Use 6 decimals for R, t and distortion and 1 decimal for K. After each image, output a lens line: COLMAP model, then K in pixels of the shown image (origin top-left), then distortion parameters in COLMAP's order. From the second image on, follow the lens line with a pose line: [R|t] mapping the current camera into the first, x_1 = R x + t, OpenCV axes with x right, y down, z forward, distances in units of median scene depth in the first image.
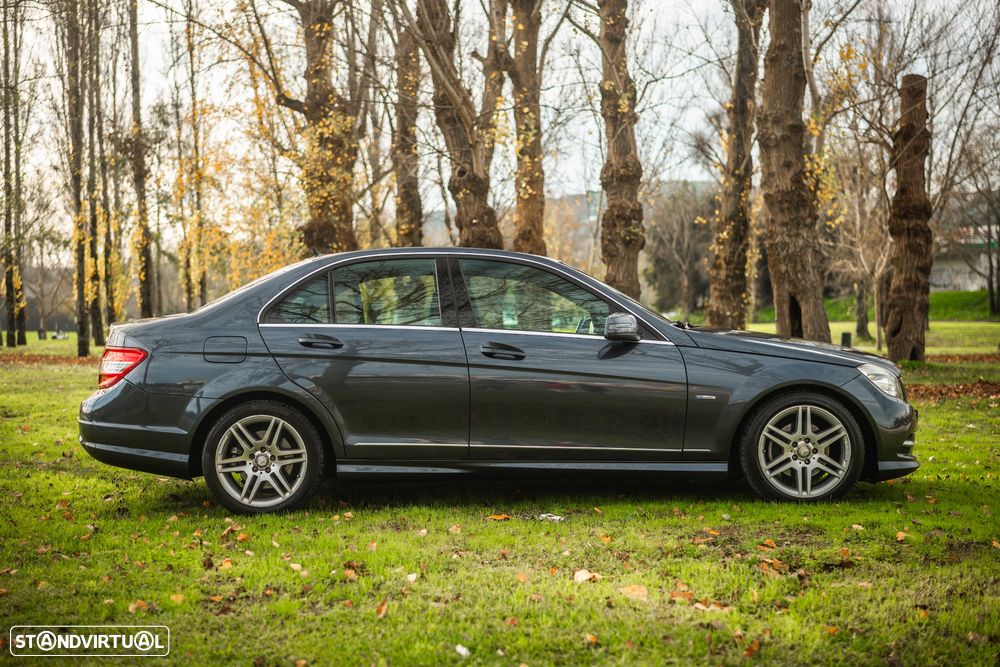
lens RADIAL K [[1380.2, 0, 500.0], [0, 1380.2, 333.5], [0, 0, 1]] dist [-0.028729, 0.114475]
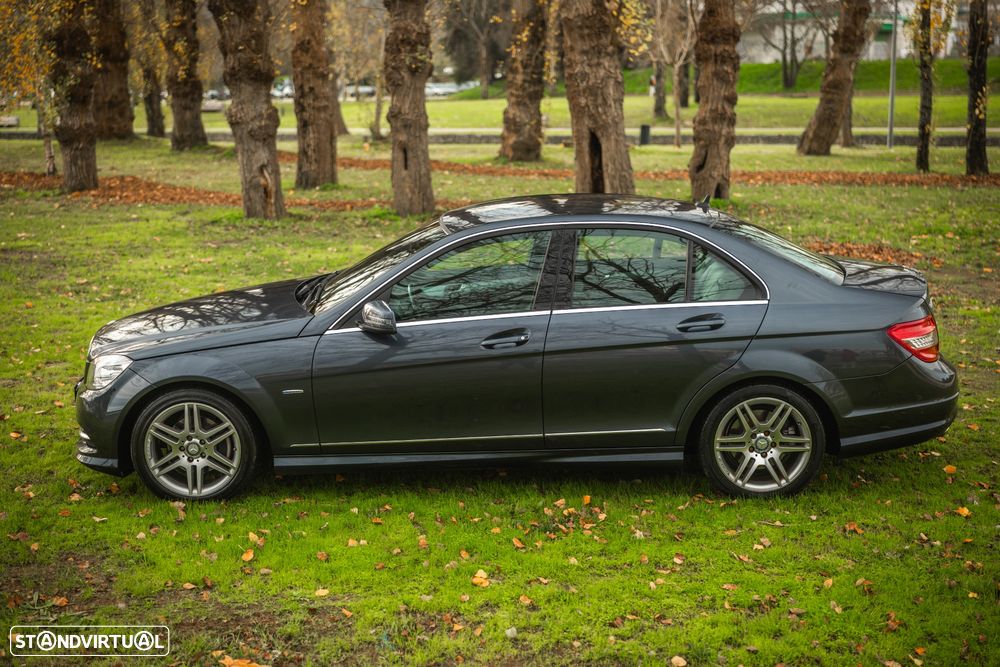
lens RADIAL K [[1380.2, 0, 500.0], [0, 1380.2, 333.5], [0, 0, 1]] dist [-0.028729, 0.114475]
pose [[0.989584, -0.027103, 0.141380, 0.016861], [0.002757, 0.985504, 0.169628, -0.050808], [-0.143928, -0.167472, 0.975314, 0.087099]]
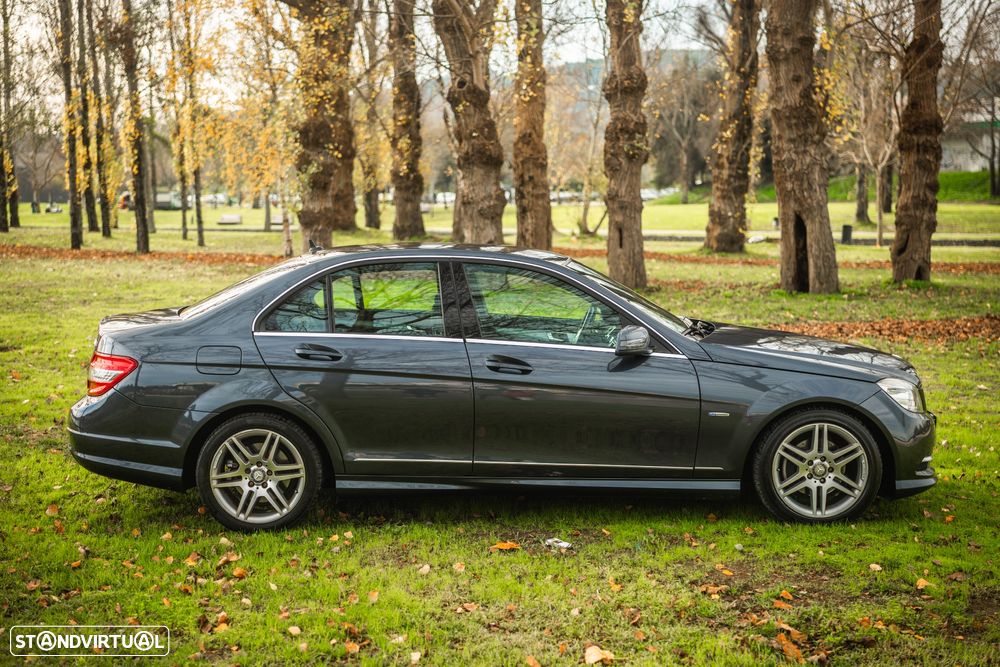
lens RADIAL K [[1380.2, 0, 500.0], [0, 1380.2, 333.5], [0, 0, 1]] dist [-0.028729, 0.114475]
pose [[0.999966, 0.007614, 0.003223, -0.002423], [-0.007882, 0.995582, 0.093565, -0.032962], [-0.002496, -0.093587, 0.995608, 0.016012]]
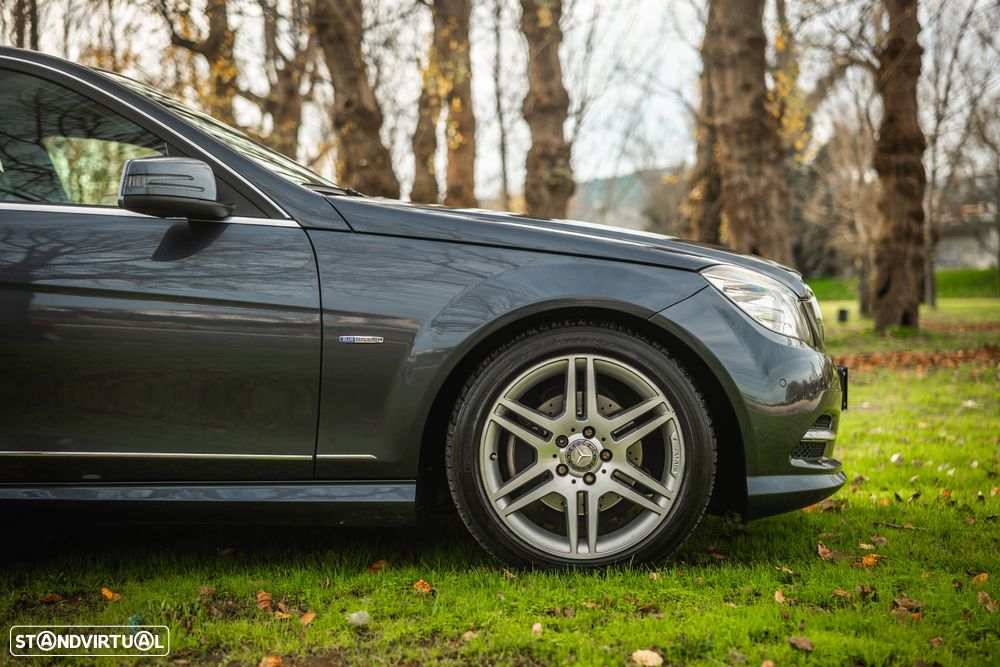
lens RADIAL K [[1388.5, 0, 500.0], [0, 1388.5, 333.5], [0, 0, 1]] dist [-0.003783, 0.016683]
pose [[0.999917, -0.012008, -0.004751, 0.065758], [0.012048, 0.999891, 0.008536, 0.013698], [0.004648, -0.008592, 0.999952, 0.182156]]
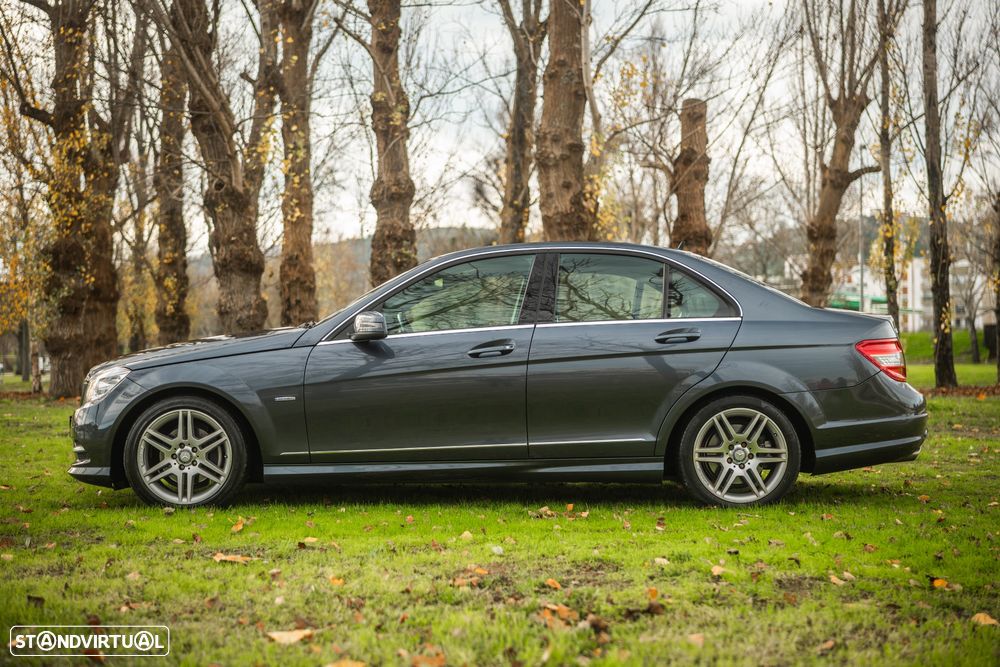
lens RADIAL K [[1380.2, 0, 500.0], [0, 1380.2, 333.5], [0, 0, 1]] dist [-0.028729, 0.114475]
pose [[0.987266, 0.009938, 0.158769, 0.012468], [-0.004855, 0.999464, -0.032372, 0.010878], [-0.159006, 0.031189, 0.986785, 0.069260]]
